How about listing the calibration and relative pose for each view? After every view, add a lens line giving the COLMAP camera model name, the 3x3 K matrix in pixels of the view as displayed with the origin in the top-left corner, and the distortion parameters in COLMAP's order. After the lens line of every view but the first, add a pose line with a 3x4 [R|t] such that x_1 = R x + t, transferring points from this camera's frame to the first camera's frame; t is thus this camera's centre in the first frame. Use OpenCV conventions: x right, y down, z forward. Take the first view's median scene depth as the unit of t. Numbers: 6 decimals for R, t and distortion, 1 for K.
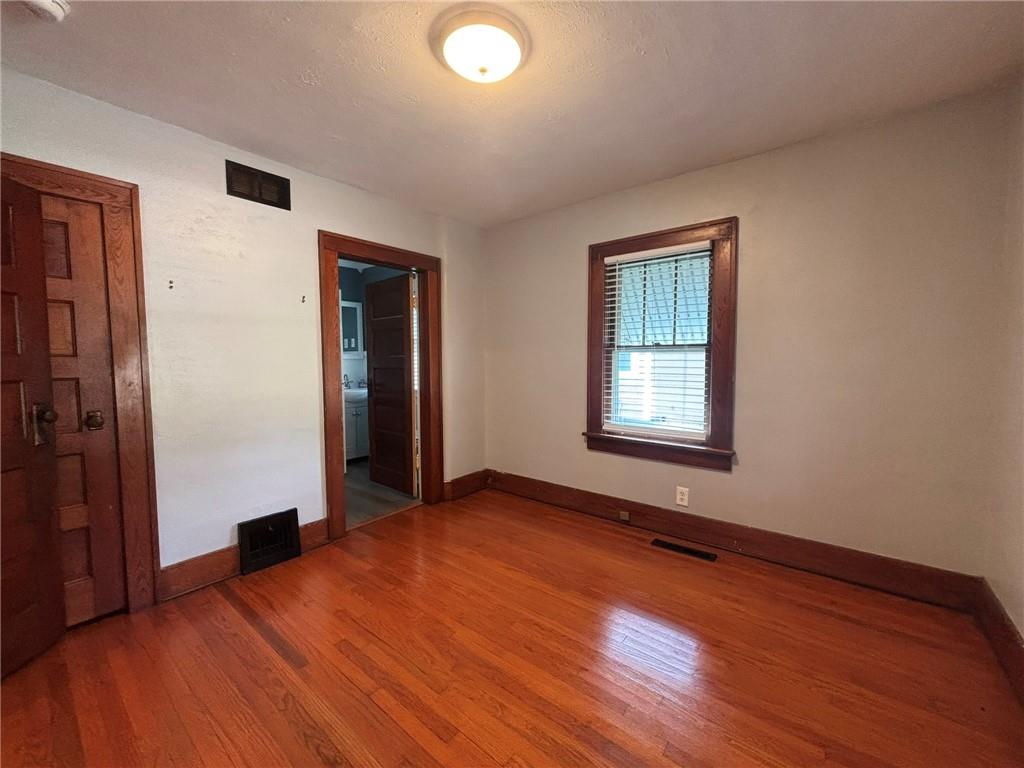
lens RADIAL K [[416.6, 0, 512.0], [0, 416.6, 384.0], [0, 0, 1]] dist [-0.001210, -0.000196]
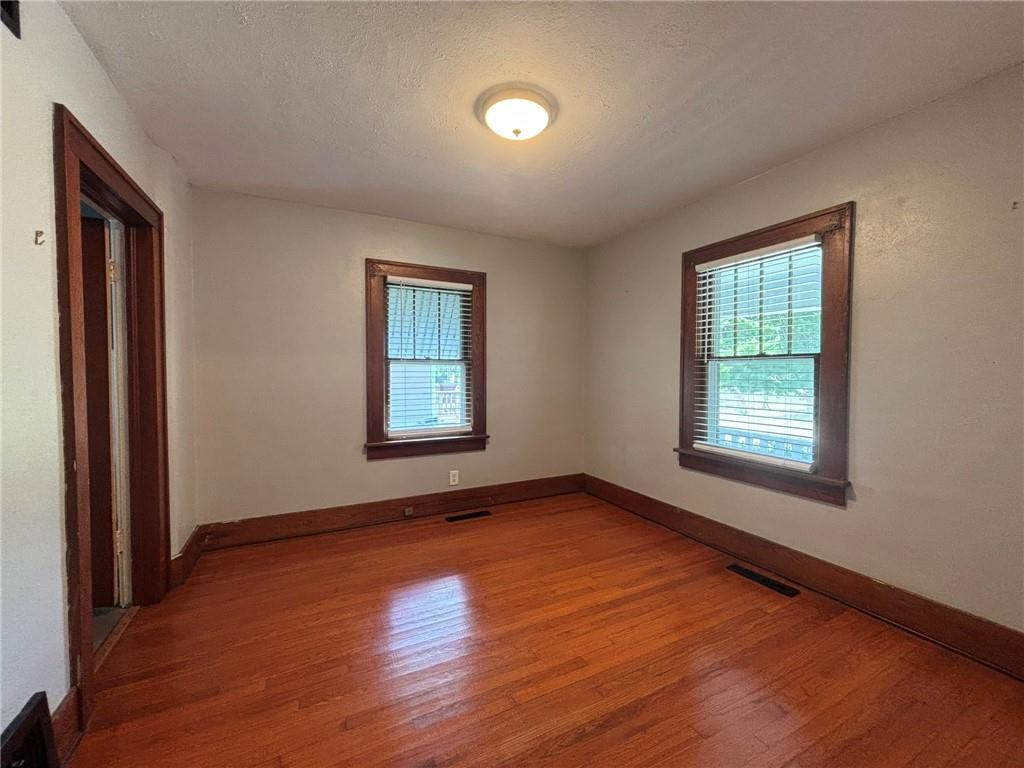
lens RADIAL K [[412.8, 0, 512.0], [0, 412.8, 384.0], [0, 0, 1]] dist [0.003364, 0.000141]
pose [[0.413261, -0.027612, 0.910194, -0.661598], [0.055317, 0.998455, 0.005173, -0.014750], [-0.908931, 0.048211, 0.414150, 0.301224]]
